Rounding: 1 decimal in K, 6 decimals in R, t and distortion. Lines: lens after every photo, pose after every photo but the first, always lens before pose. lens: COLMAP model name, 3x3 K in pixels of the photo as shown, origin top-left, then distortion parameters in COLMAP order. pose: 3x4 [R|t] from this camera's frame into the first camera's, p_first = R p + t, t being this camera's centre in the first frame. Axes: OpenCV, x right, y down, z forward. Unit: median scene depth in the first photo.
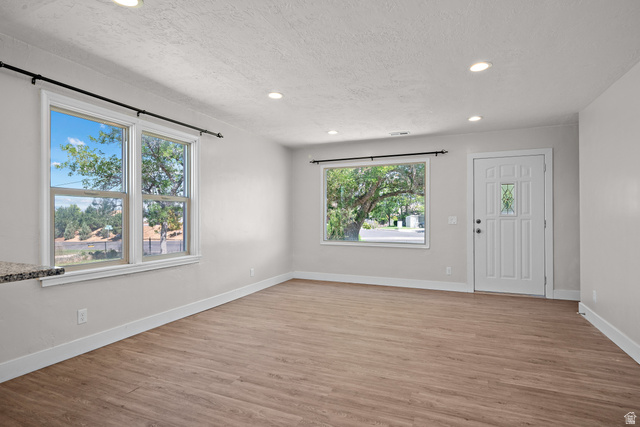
lens RADIAL K [[332.8, 0, 320.0], [0, 332.8, 213.5], [0, 0, 1]] dist [-0.012211, 0.000773]
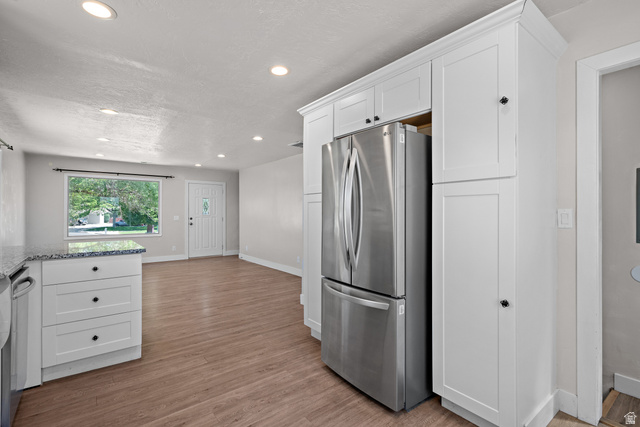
lens RADIAL K [[298.3, 0, 320.0], [0, 298.3, 213.5], [0, 0, 1]] dist [0.000976, -0.000175]
pose [[0.485316, -0.001586, 0.874338, -0.955290], [-0.007817, 0.999951, 0.006153, -0.030434], [-0.874304, -0.009821, 0.485279, -0.622322]]
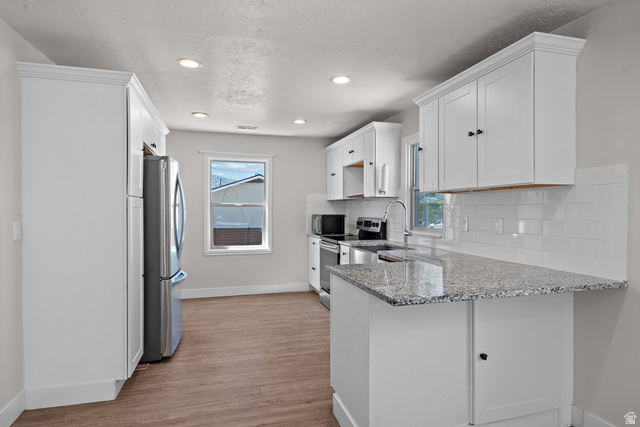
lens RADIAL K [[374.8, 0, 320.0], [0, 374.8, 213.5], [0, 0, 1]] dist [0.002148, 0.000854]
pose [[-0.776290, 0.009826, -0.630299, 0.040245], [0.009848, 0.999946, 0.003460, -0.043618], [0.630299, -0.003521, -0.776345, 0.803787]]
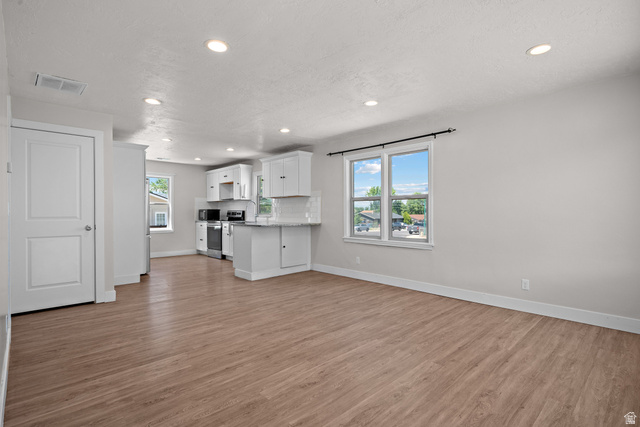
lens RADIAL K [[318.8, 0, 320.0], [0, 318.8, 213.5], [0, 0, 1]] dist [0.000041, -0.000194]
pose [[-0.398440, 0.004633, -0.917183, 1.033174], [0.013733, 0.999905, -0.000915, 0.021106], [0.917092, -0.012960, -0.398465, 1.410981]]
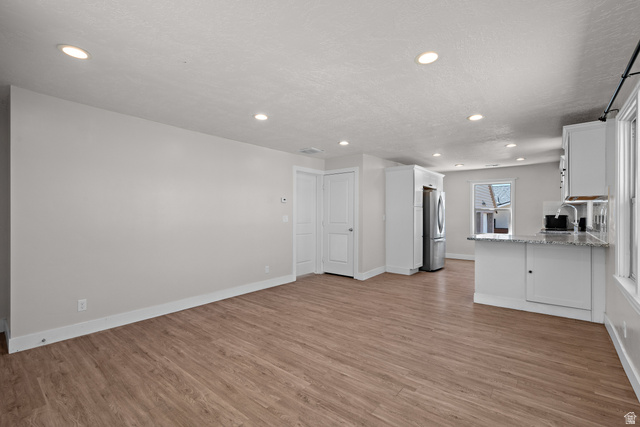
lens RADIAL K [[284.9, 0, 320.0], [0, 284.9, 213.5], [0, 0, 1]] dist [-0.000222, 0.000046]
pose [[-0.959806, 0.002897, 0.280649, -0.092745], [-0.001153, 0.999898, -0.014263, -0.010735], [-0.280662, -0.014013, -0.959704, 1.842003]]
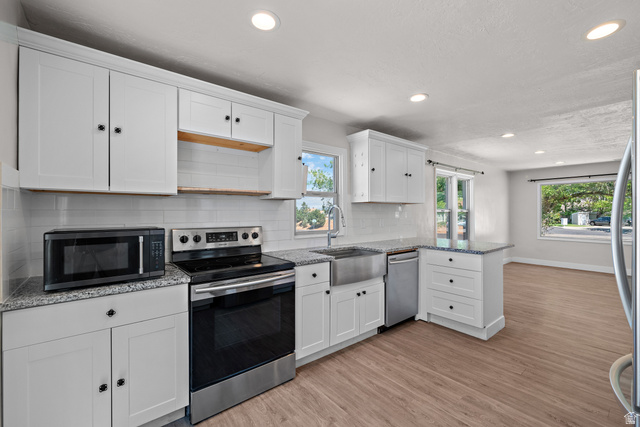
lens RADIAL K [[269.7, 0, 320.0], [0, 269.7, 213.5], [0, 0, 1]] dist [-0.006851, 0.000106]
pose [[0.883915, 0.002143, -0.467644, -0.546796], [0.003902, 0.999921, 0.011957, -0.064314], [0.467632, -0.012394, 0.883836, -0.851545]]
